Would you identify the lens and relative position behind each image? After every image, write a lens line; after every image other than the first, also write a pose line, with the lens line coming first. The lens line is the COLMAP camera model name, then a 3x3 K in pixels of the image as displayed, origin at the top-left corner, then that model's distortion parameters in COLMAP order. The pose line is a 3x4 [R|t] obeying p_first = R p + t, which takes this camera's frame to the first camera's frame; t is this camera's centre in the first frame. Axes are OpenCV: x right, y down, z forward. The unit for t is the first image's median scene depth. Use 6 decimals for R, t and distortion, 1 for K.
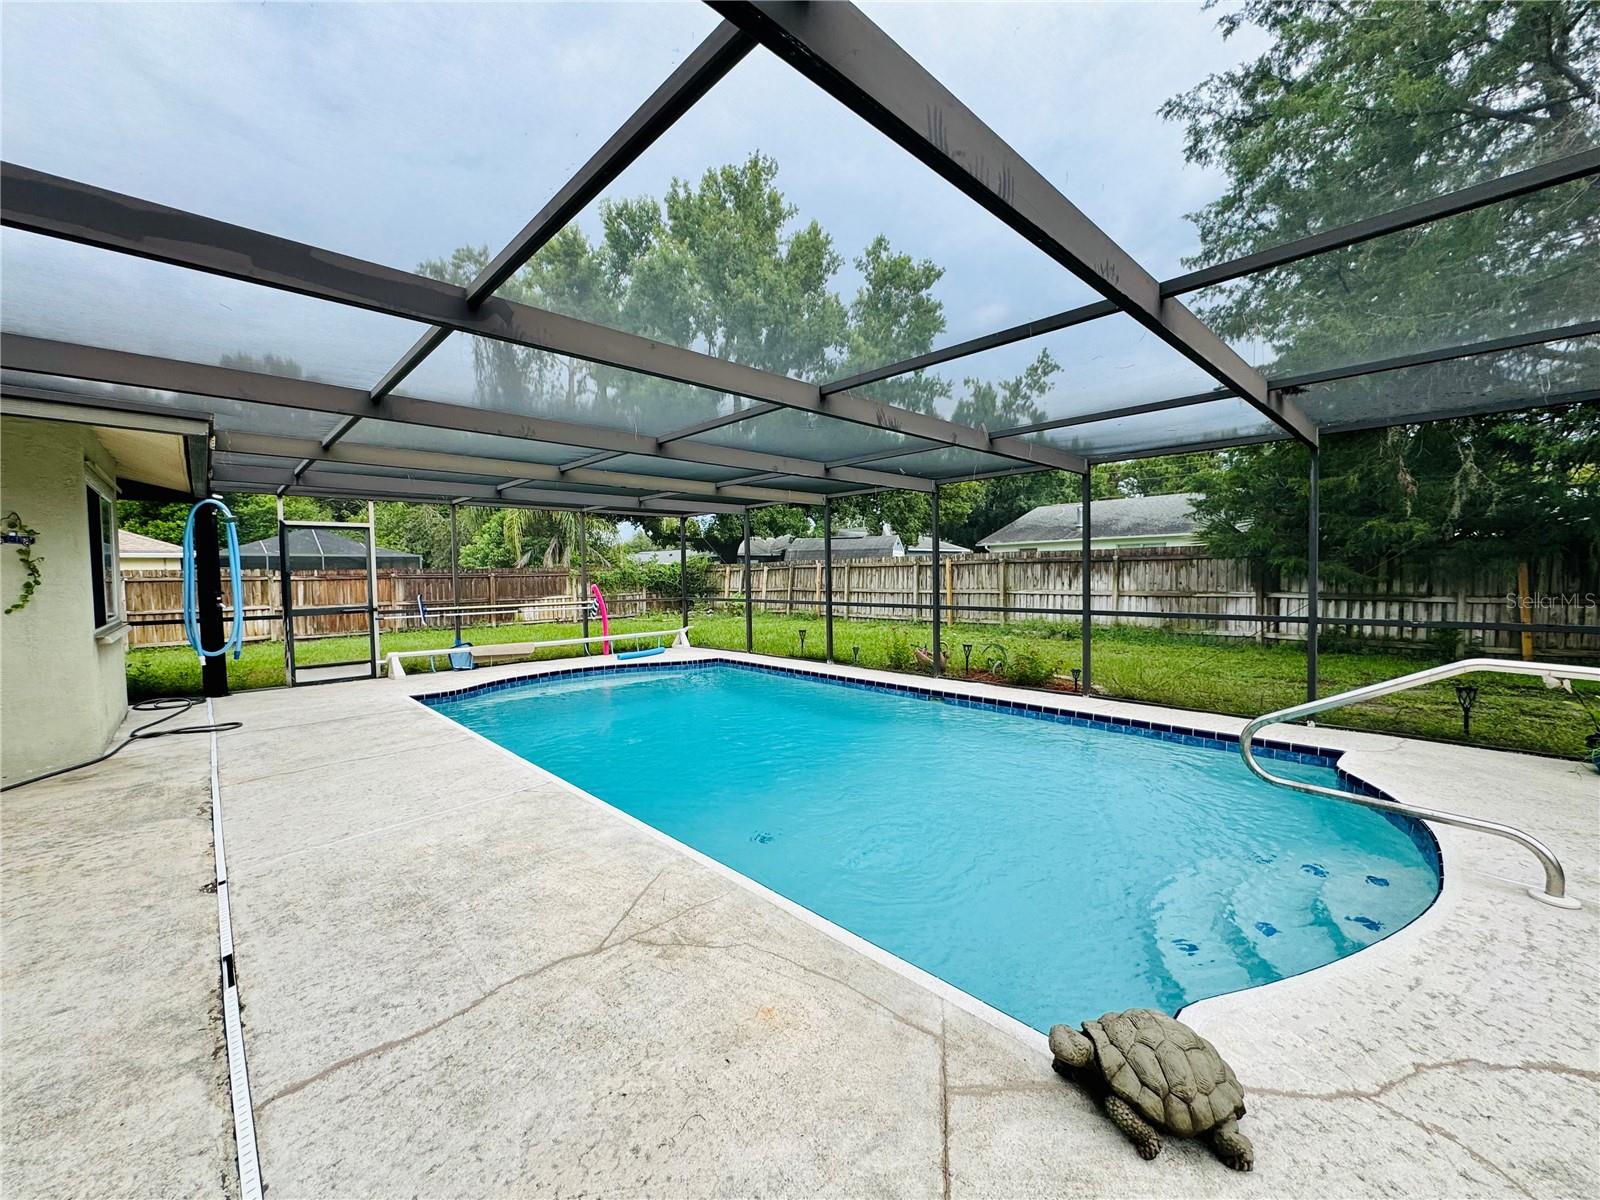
lens RADIAL K [[635.8, 0, 796.6], [0, 635.8, 599.4], [0, 0, 1]] dist [-0.001873, -0.000023]
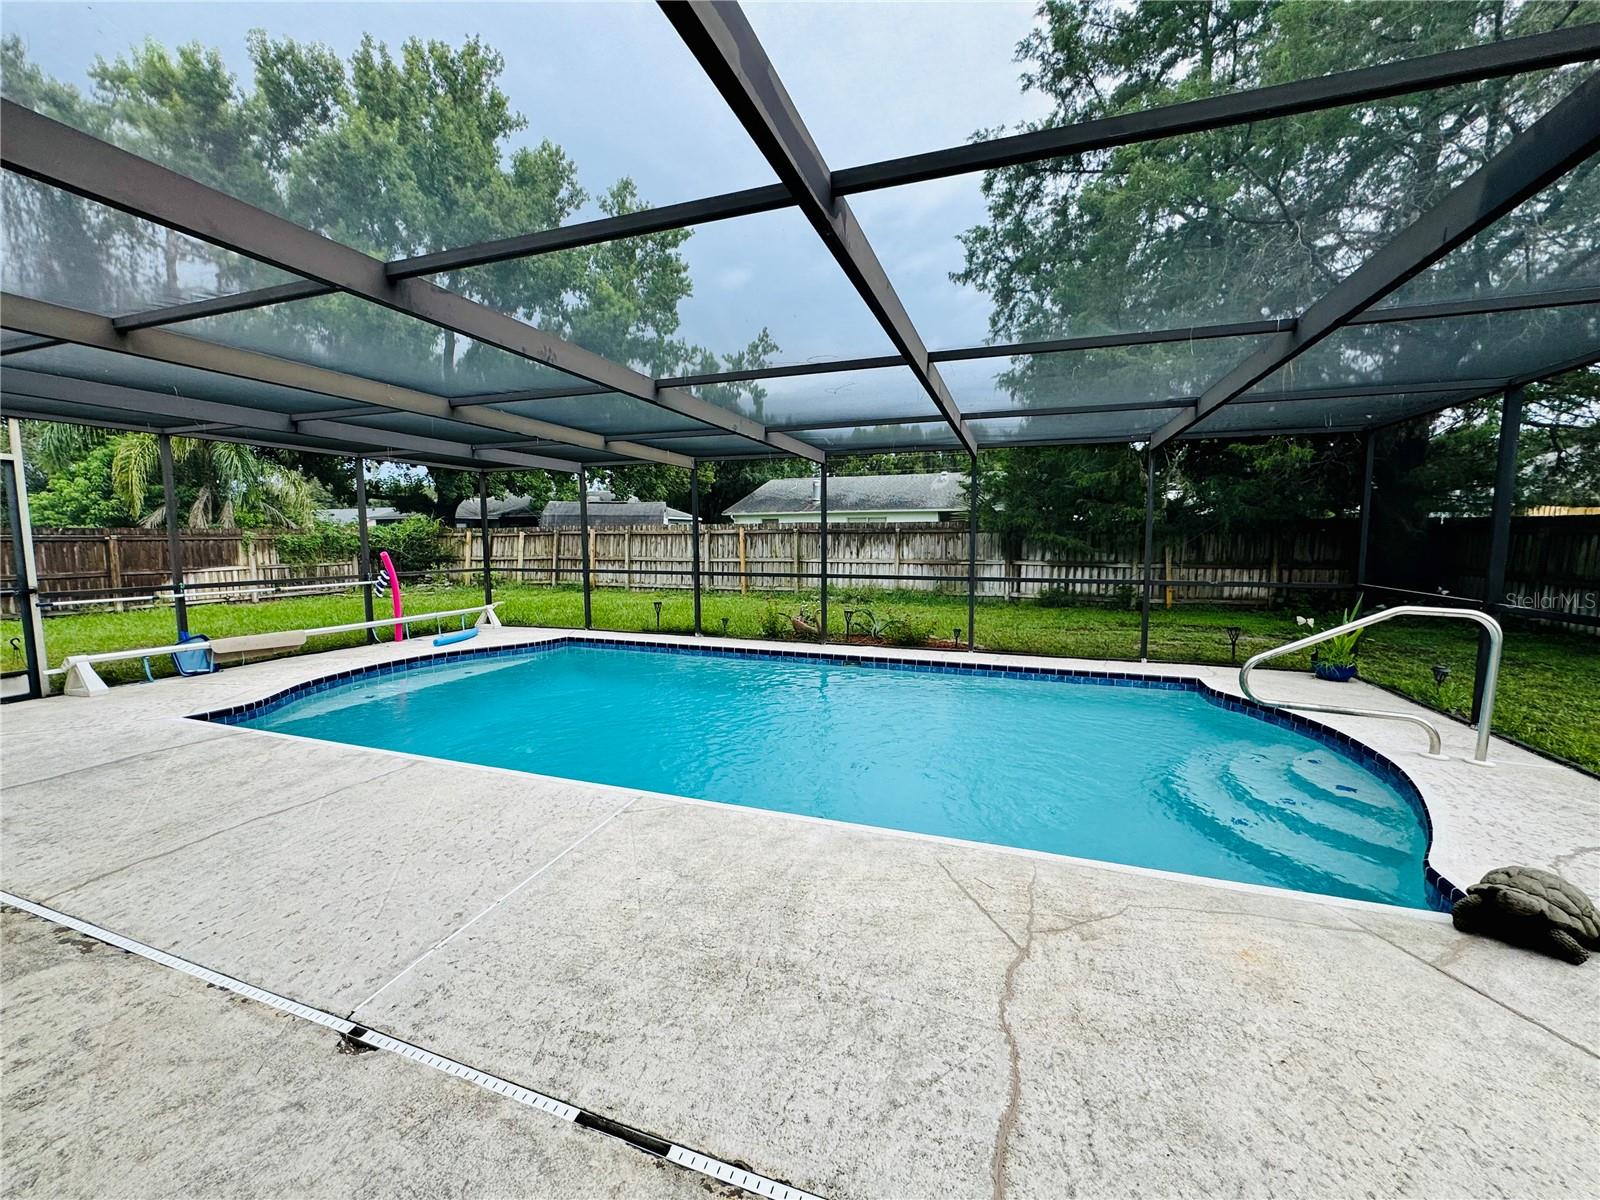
lens RADIAL K [[635.8, 0, 797.1], [0, 635.8, 598.8], [0, 0, 1]] dist [-0.001873, -0.000023]
pose [[0.895049, -0.029337, 0.445003, -0.193366], [0.007176, 0.998652, 0.051402, -0.002724], [-0.445911, -0.042814, 0.894053, 0.064906]]
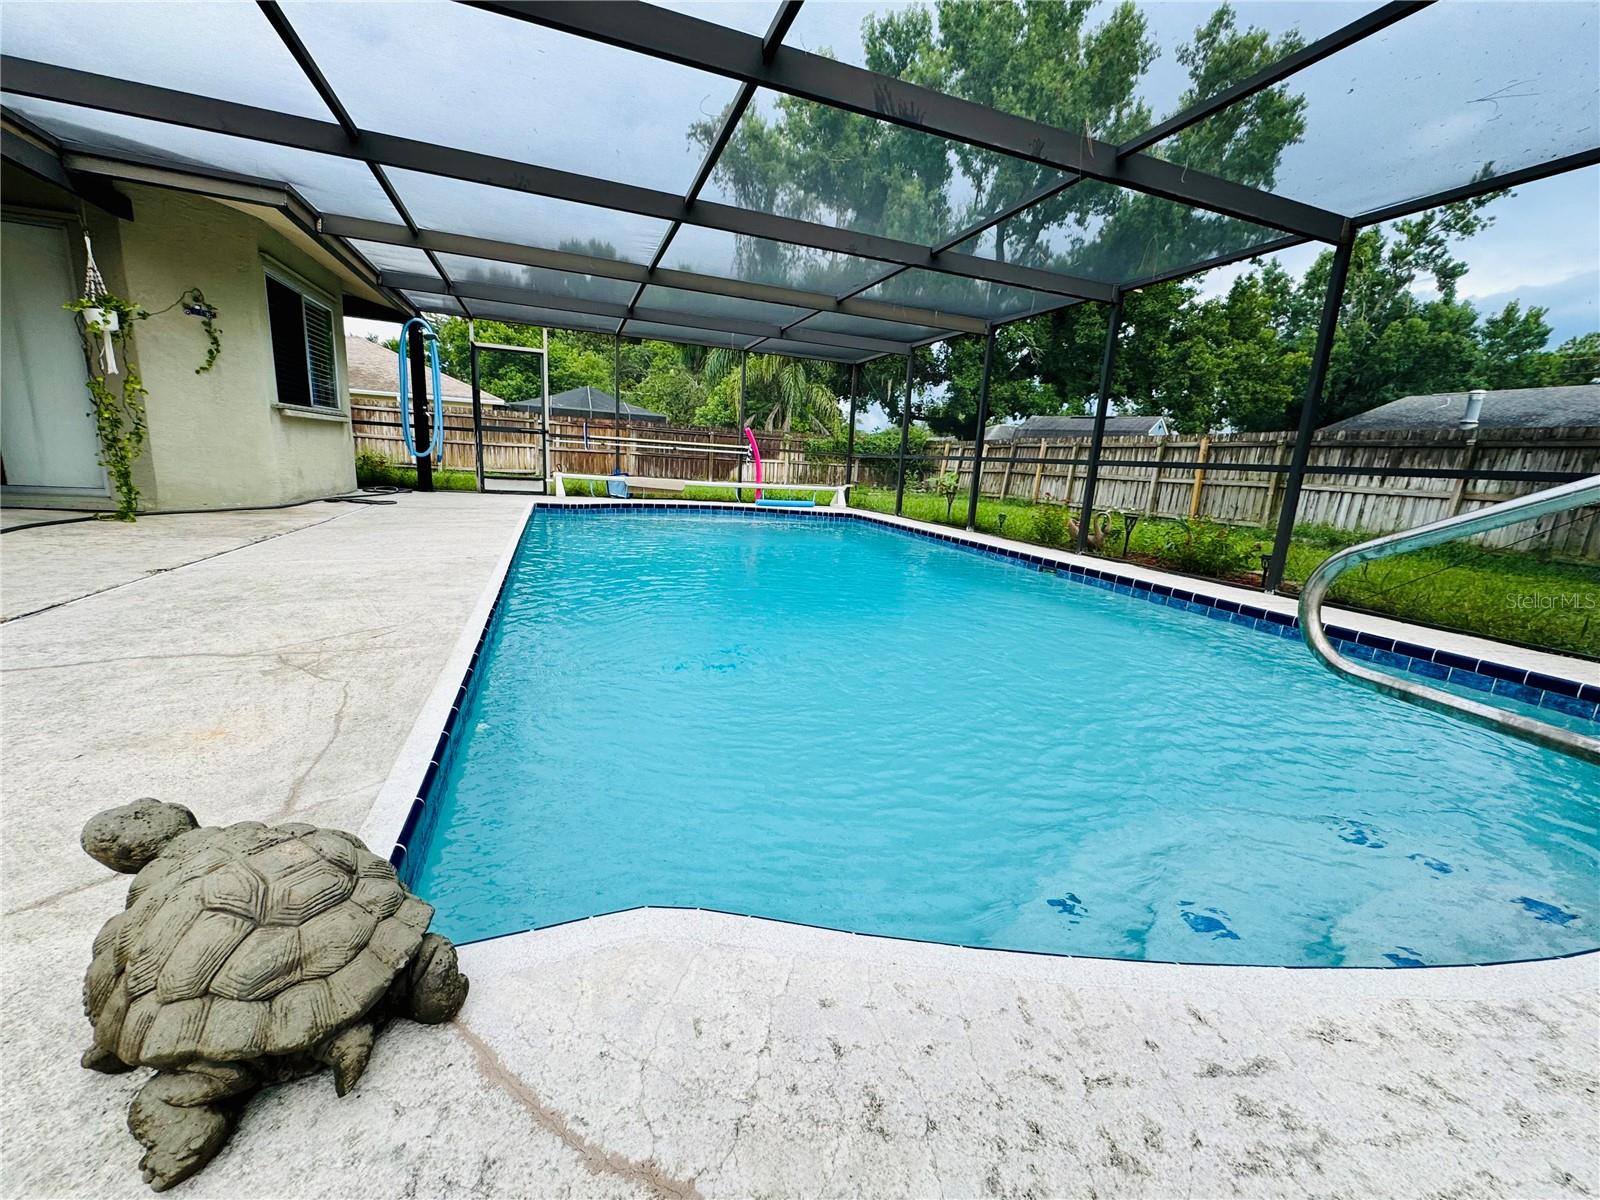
lens RADIAL K [[635.8, 0, 797.7], [0, 635.8, 597.0], [0, 0, 1]] dist [-0.001873, -0.000023]
pose [[0.915959, 0.151135, -0.371721, 0.139295], [-0.089837, 0.980081, 0.177115, 0.046565], [0.391085, -0.128836, 0.911292, 0.096671]]
